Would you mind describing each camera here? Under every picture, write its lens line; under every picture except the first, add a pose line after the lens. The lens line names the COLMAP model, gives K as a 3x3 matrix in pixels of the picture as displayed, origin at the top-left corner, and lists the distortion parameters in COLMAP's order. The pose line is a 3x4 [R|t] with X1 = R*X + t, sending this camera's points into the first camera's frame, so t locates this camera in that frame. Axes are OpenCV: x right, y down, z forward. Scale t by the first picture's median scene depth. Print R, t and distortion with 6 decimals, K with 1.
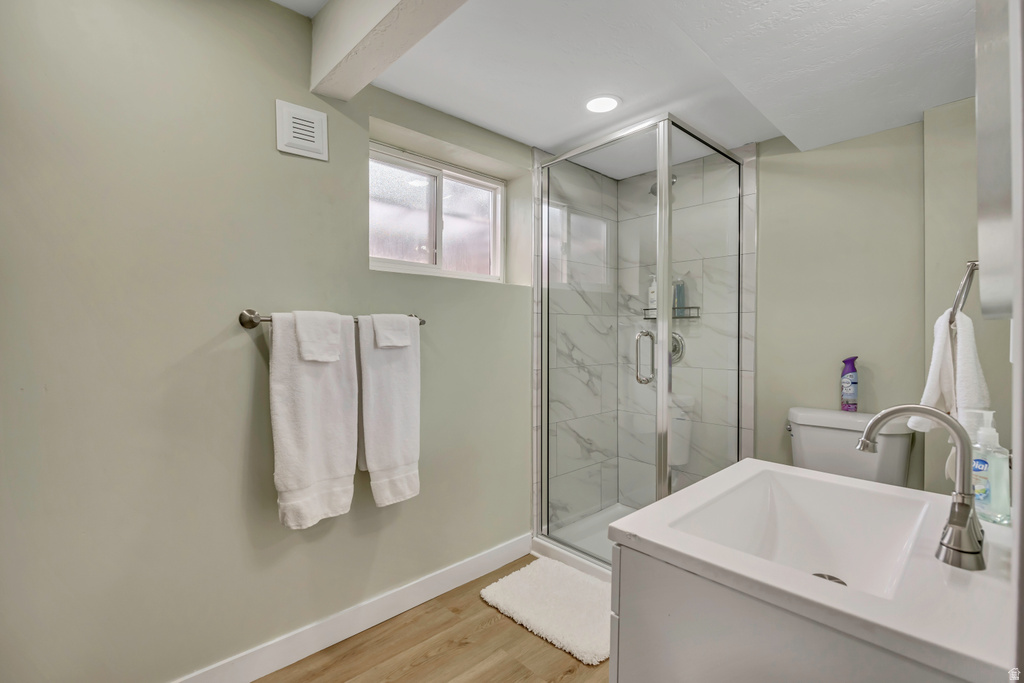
lens RADIAL K [[464.5, 0, 511.7], [0, 464.5, 338.2], [0, 0, 1]] dist [0.000408, 0.000114]
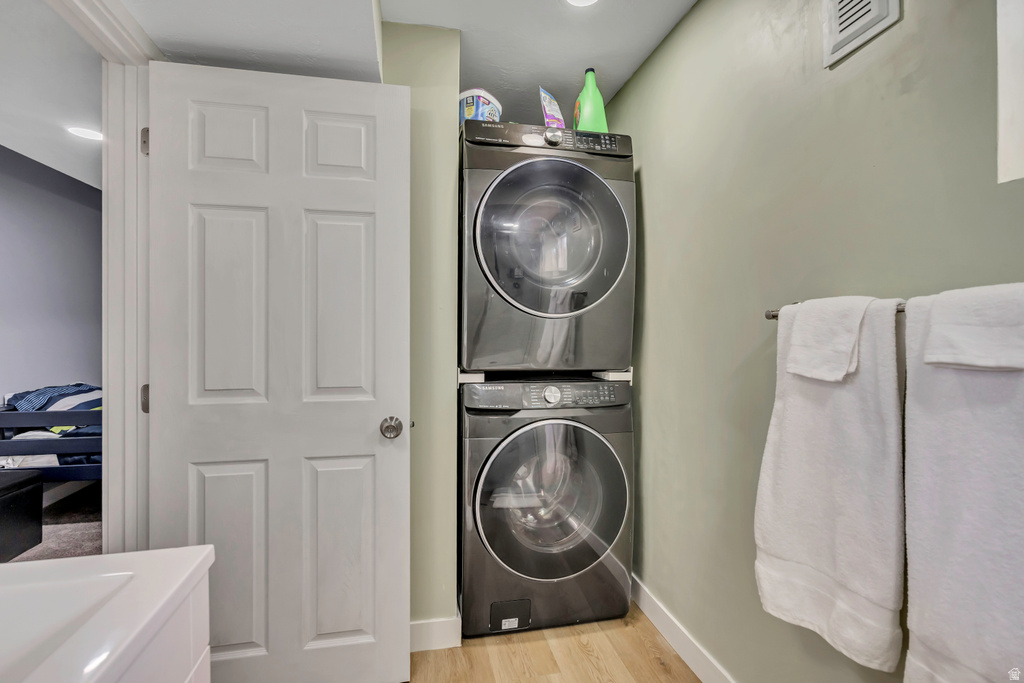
lens RADIAL K [[464.5, 0, 508.2], [0, 464.5, 335.5], [0, 0, 1]] dist [0.000408, 0.000114]
pose [[-0.529769, 0.001236, -0.848141, 0.317775], [-0.011812, 0.999891, 0.008835, -0.007833], [0.848060, 0.014699, -0.529697, 0.918648]]
